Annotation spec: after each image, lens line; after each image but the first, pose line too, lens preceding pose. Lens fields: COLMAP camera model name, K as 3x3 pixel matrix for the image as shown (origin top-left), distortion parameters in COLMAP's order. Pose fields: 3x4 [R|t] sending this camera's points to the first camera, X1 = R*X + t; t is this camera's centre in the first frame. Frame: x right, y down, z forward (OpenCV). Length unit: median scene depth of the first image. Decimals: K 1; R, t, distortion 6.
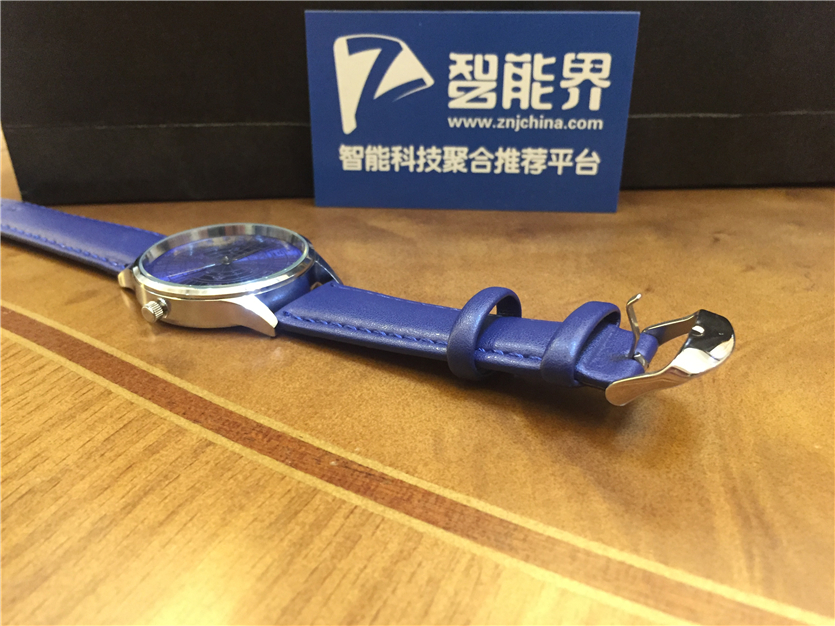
lens RADIAL K [[721.8, 0, 422.1], [0, 721.8, 315.1], [0, 0, 1]] dist [0.045511, -0.109827]
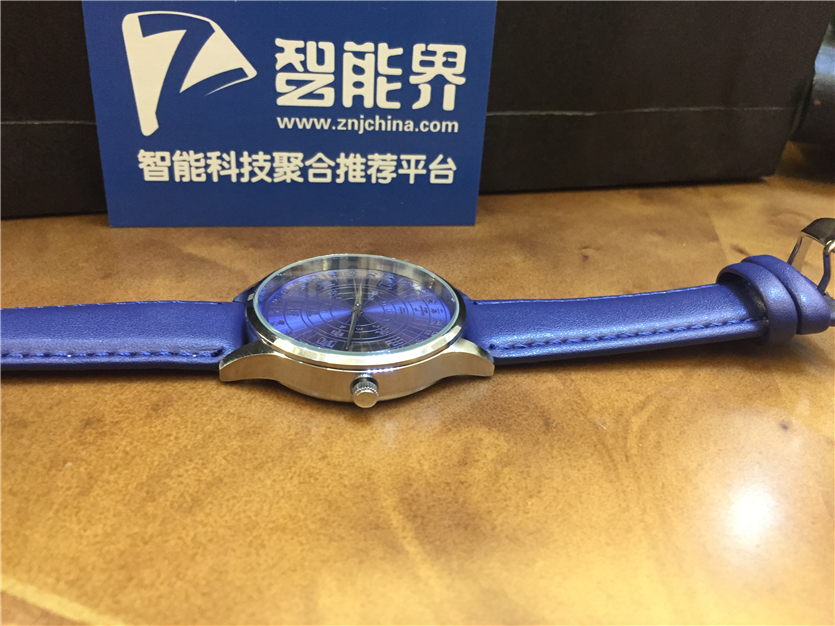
lens RADIAL K [[721.8, 0, 422.6], [0, 721.8, 310.7], [0, 0, 1]] dist [0.045511, -0.109827]
pose [[0.968040, -0.059670, 0.243592, -0.017171], [0.048029, 0.997414, 0.053459, -0.090439], [-0.246152, -0.040051, 0.968403, 0.157957]]
